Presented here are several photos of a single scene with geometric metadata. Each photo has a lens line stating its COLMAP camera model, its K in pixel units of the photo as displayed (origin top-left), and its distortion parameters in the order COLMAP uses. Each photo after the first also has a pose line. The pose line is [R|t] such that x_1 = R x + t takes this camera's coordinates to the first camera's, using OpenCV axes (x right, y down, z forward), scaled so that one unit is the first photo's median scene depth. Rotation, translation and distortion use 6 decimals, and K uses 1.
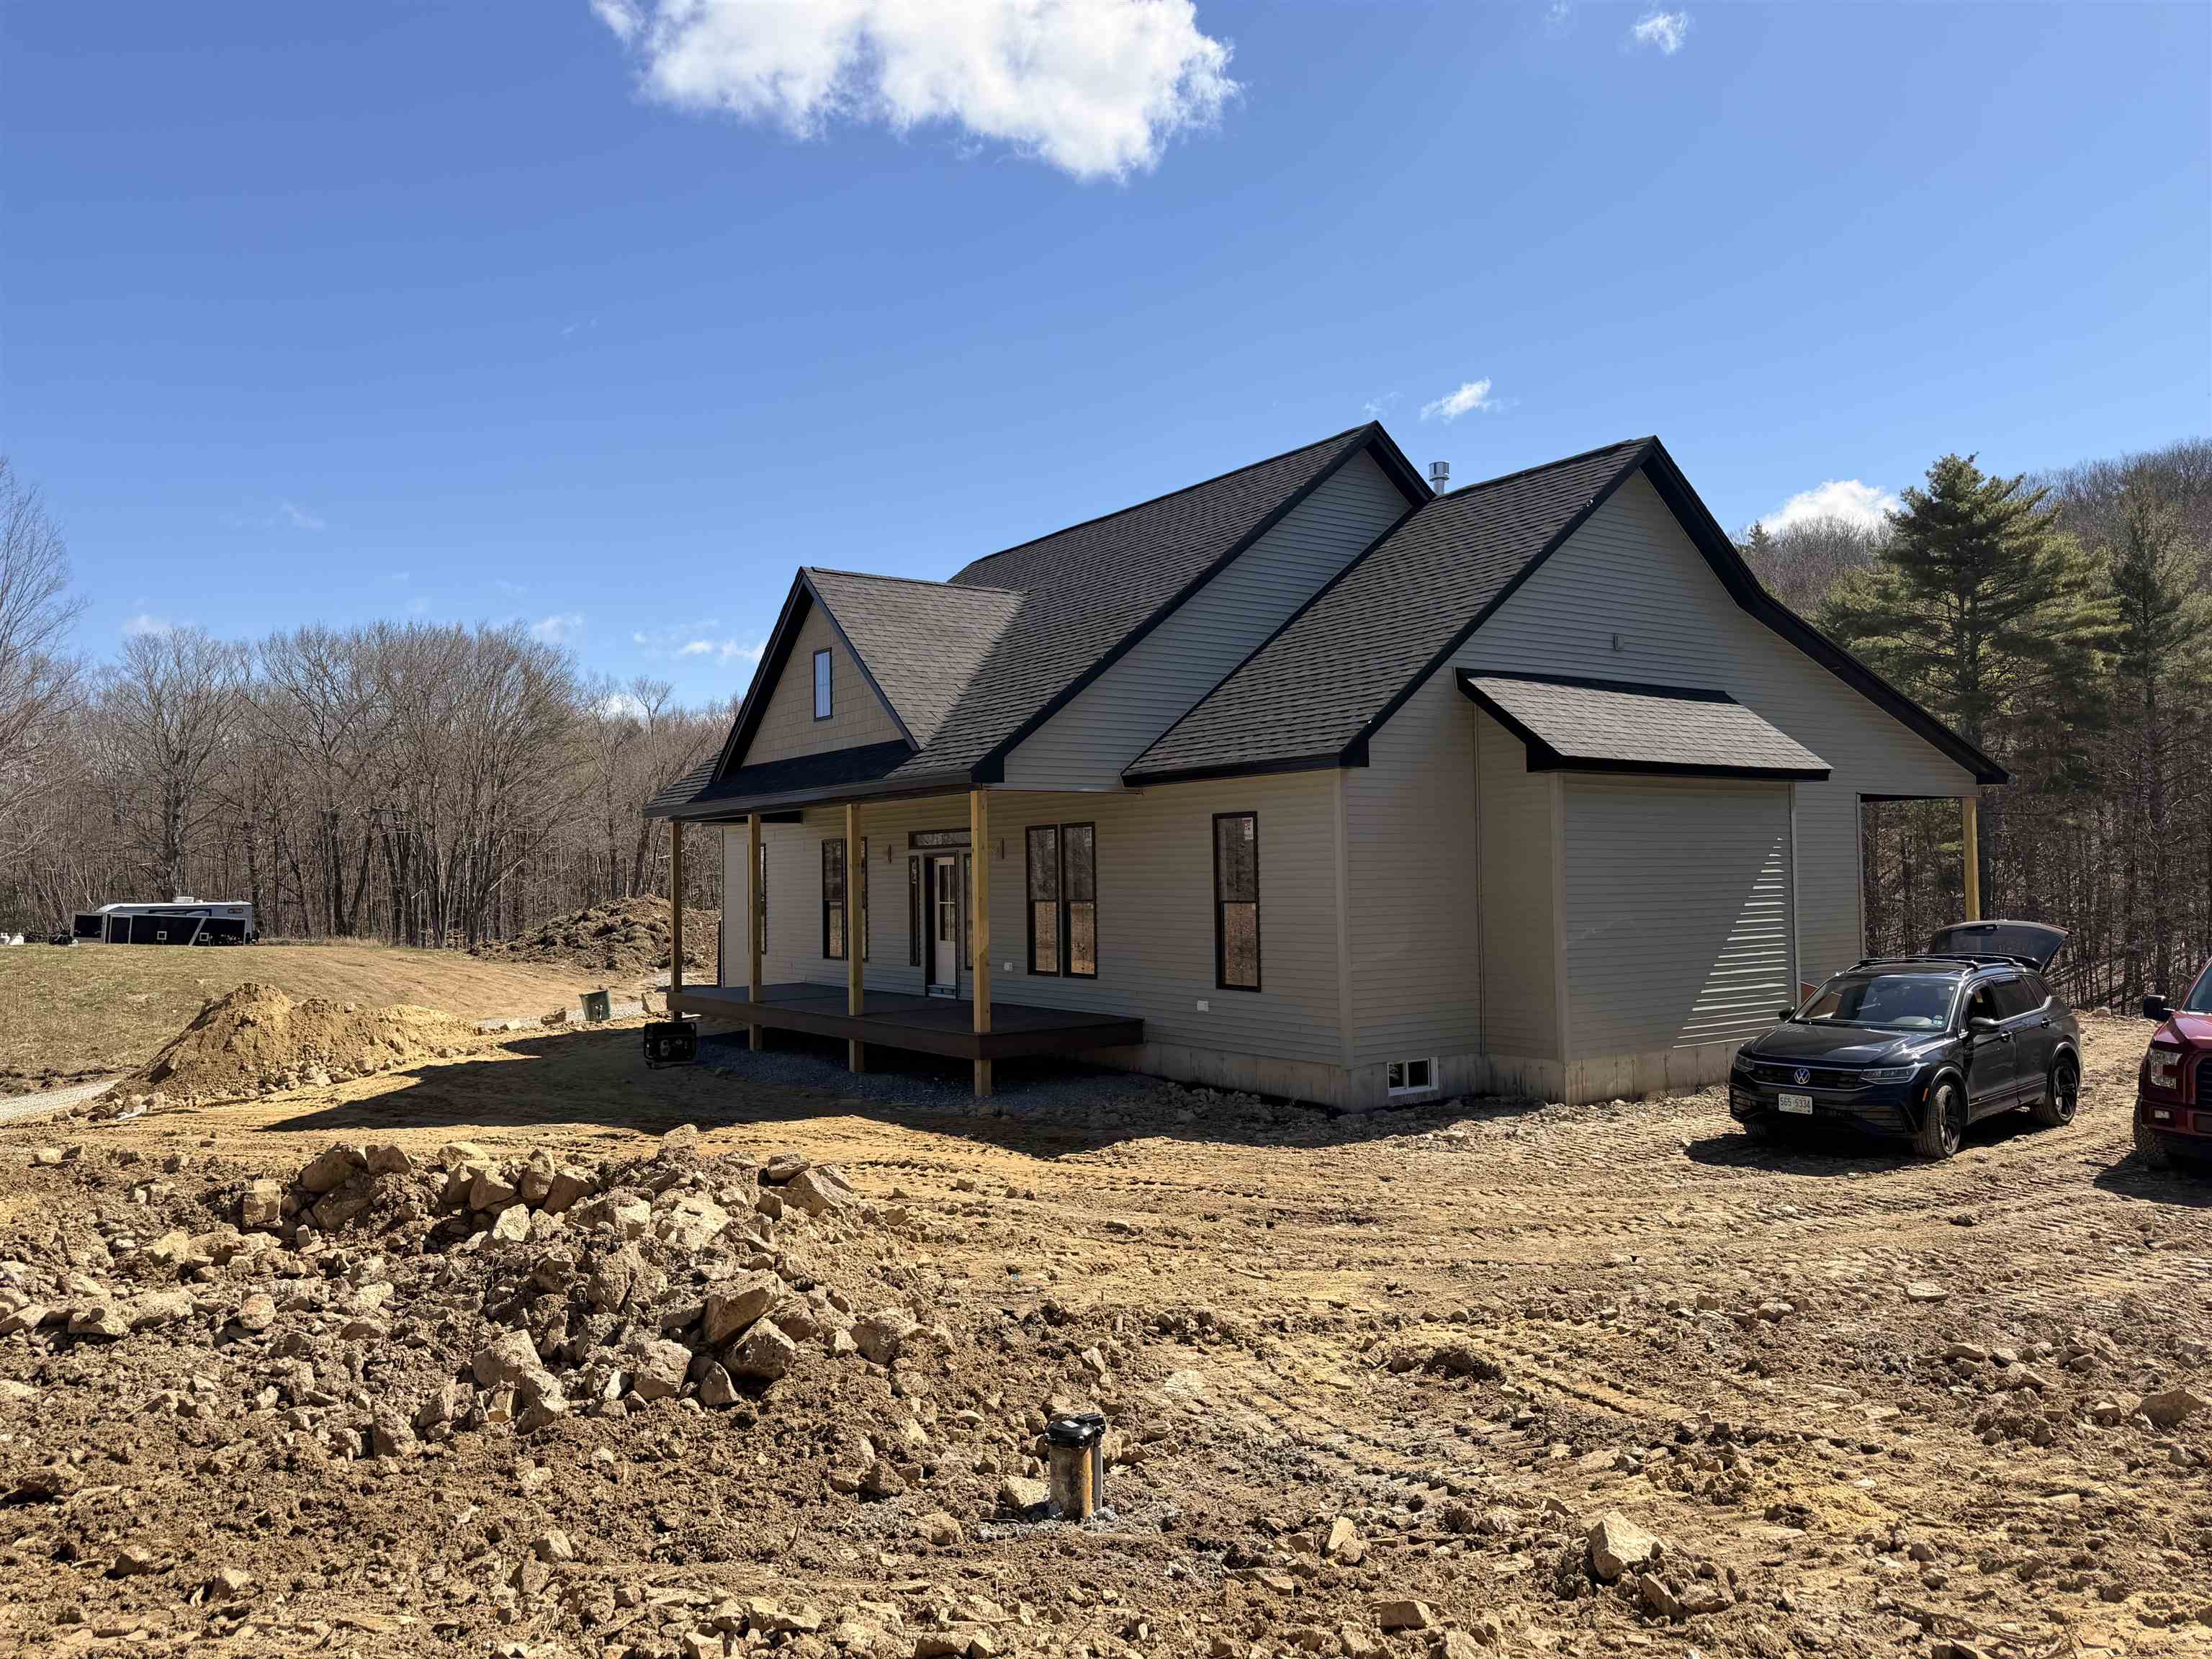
lens RADIAL K [[1547.8, 0, 1098.4], [0, 1547.8, 843.7], [0, 0, 1]] dist [0.138487, -0.187294]
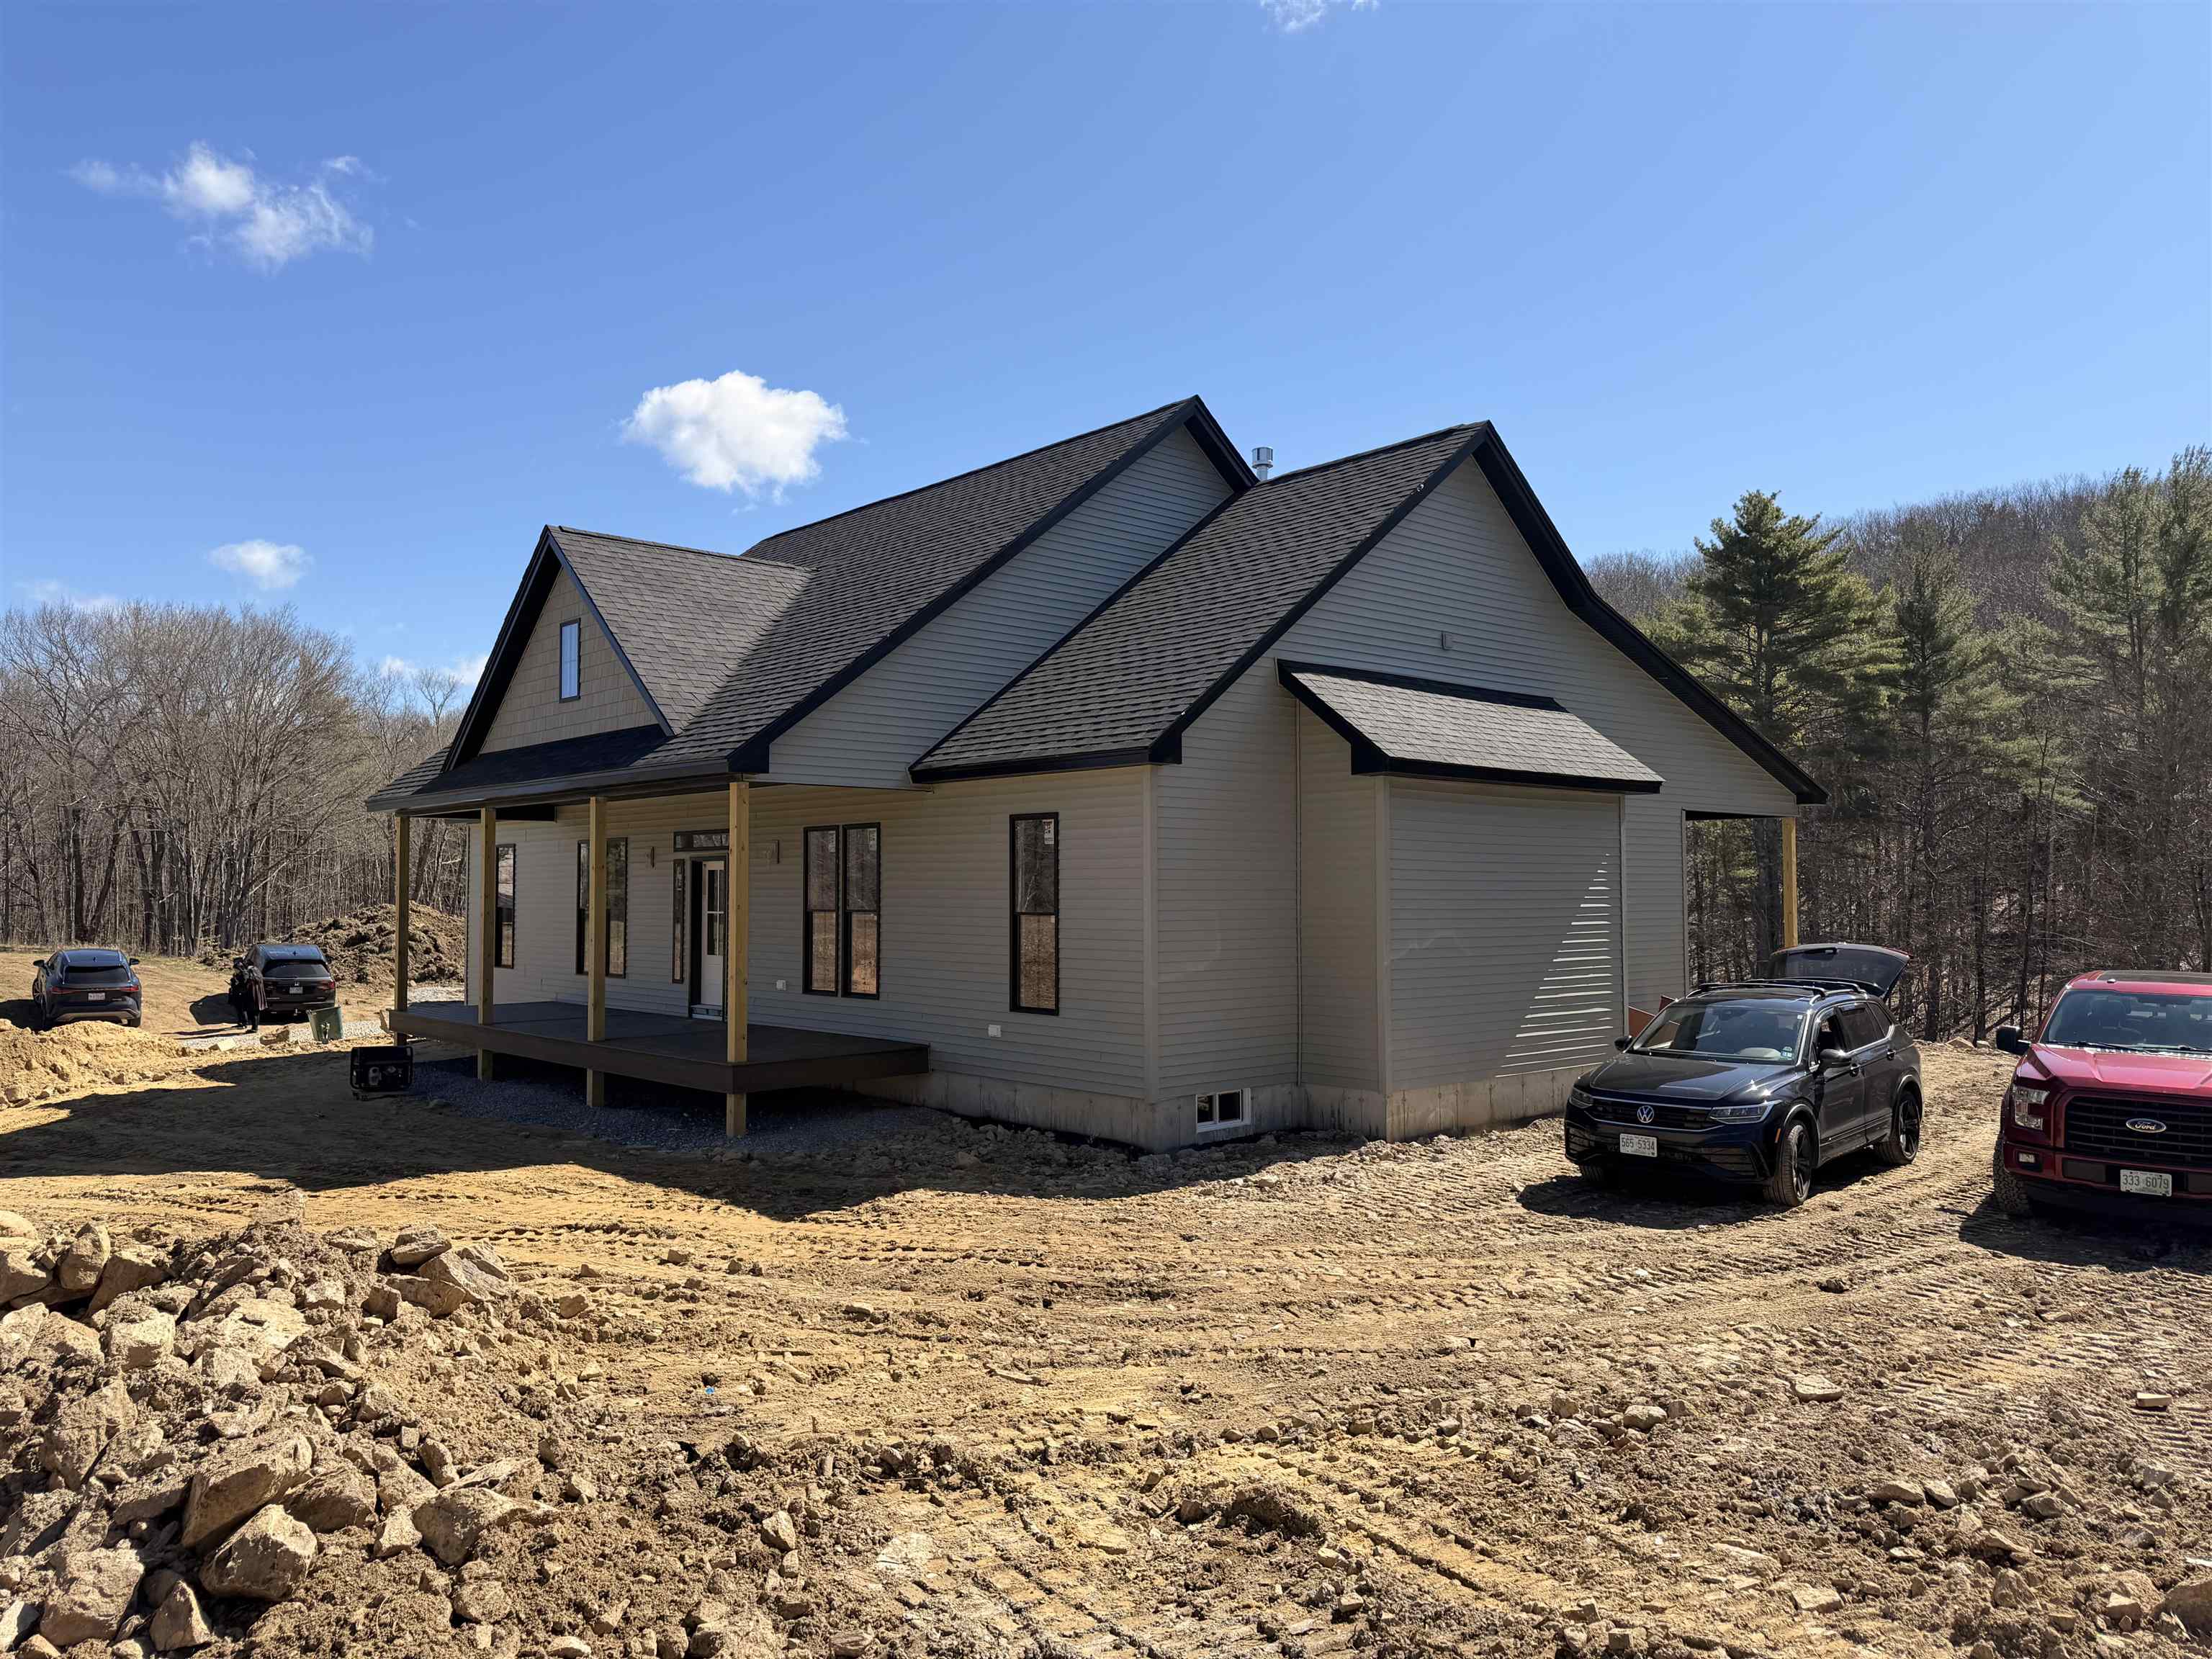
lens RADIAL K [[1540.3, 0, 1103.5], [0, 1540.3, 855.9], [0, 0, 1]] dist [0.129051, -0.144051]
pose [[0.993251, 0.017074, 0.114720, 0.034123], [-0.016810, 0.999853, -0.003274, 0.008303], [-0.114759, 0.001323, 0.993393, 0.148502]]
